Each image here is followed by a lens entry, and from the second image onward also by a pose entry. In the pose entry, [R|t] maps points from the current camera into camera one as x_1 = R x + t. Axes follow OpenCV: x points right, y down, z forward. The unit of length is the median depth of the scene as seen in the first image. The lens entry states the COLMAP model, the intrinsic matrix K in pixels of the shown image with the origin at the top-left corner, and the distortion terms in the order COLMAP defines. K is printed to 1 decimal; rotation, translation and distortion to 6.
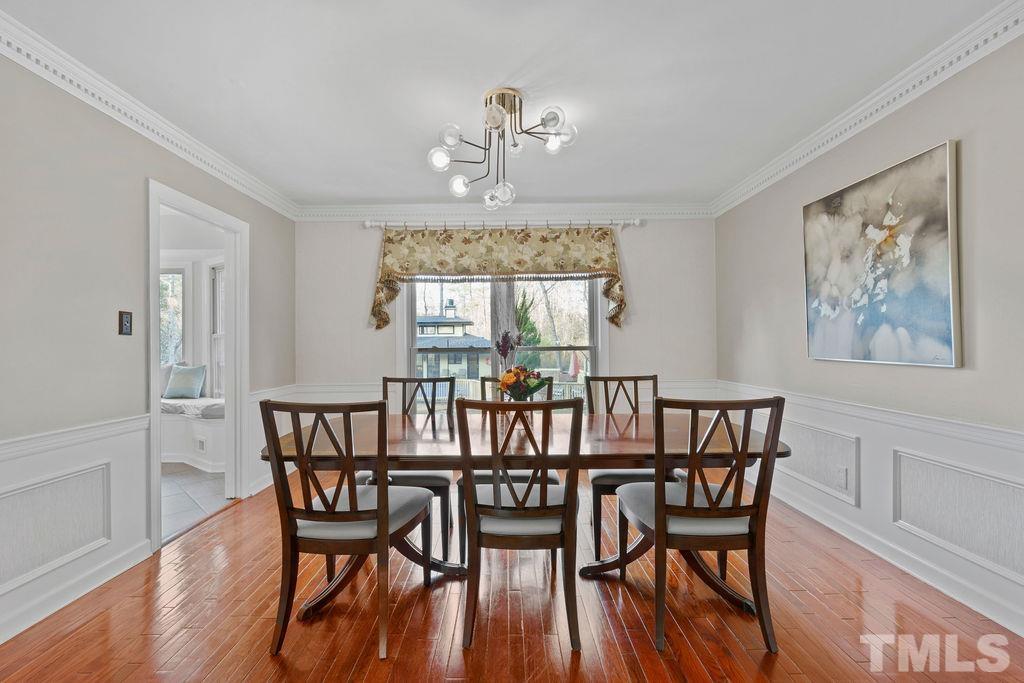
lens RADIAL K [[460.5, 0, 501.6], [0, 460.5, 342.3], [0, 0, 1]] dist [-0.010348, 0.001462]
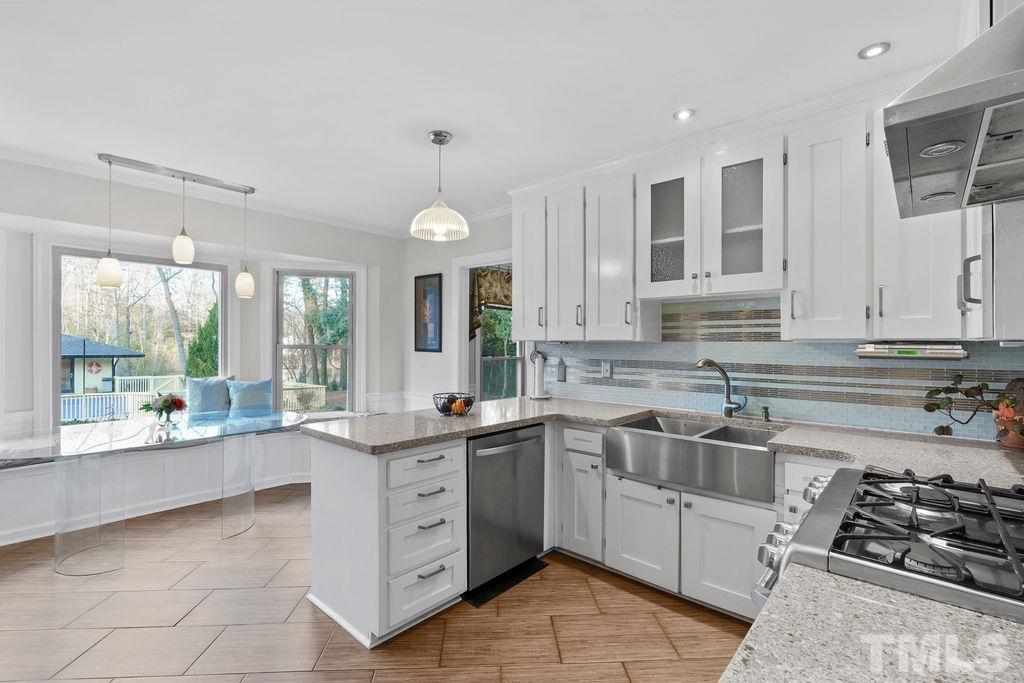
lens RADIAL K [[460.5, 0, 507.7], [0, 460.5, 342.9], [0, 0, 1]] dist [-0.010348, 0.001462]
pose [[0.655038, 0.011675, 0.755505, -1.805226], [-0.011566, 0.999918, -0.005424, -0.035488], [-0.755507, -0.005186, 0.655120, 0.123756]]
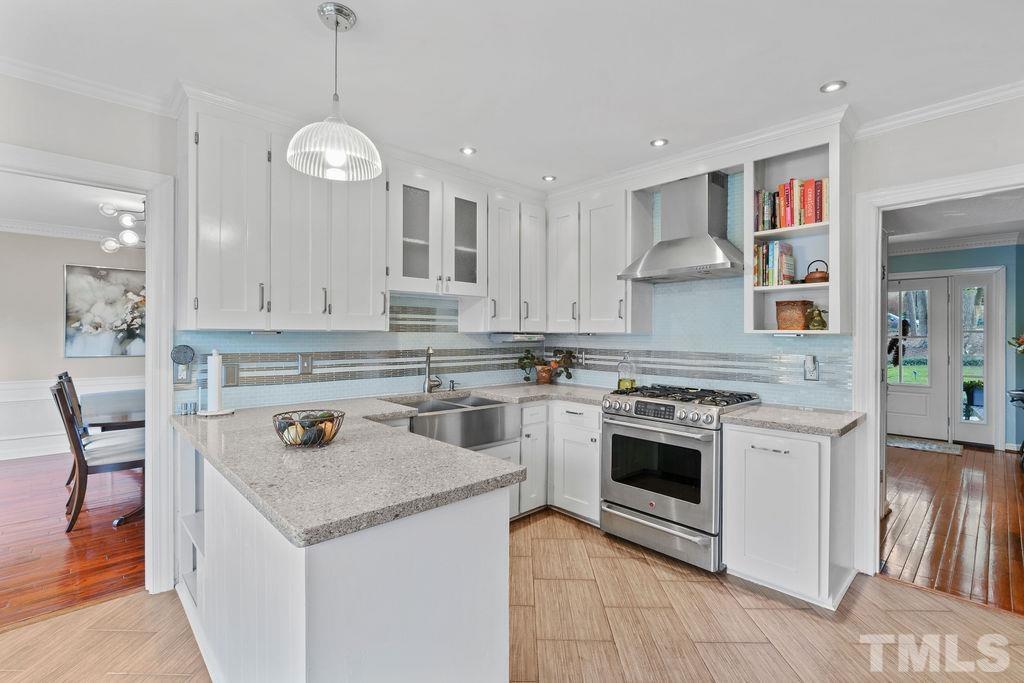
lens RADIAL K [[460.5, 0, 513.0], [0, 460.5, 334.0], [0, 0, 1]] dist [-0.010348, 0.001462]
pose [[-0.703750, 0.008395, 0.710398, -1.782224], [0.000561, 0.999936, -0.011261, -0.030788], [-0.710447, -0.007526, -0.703710, 1.106612]]
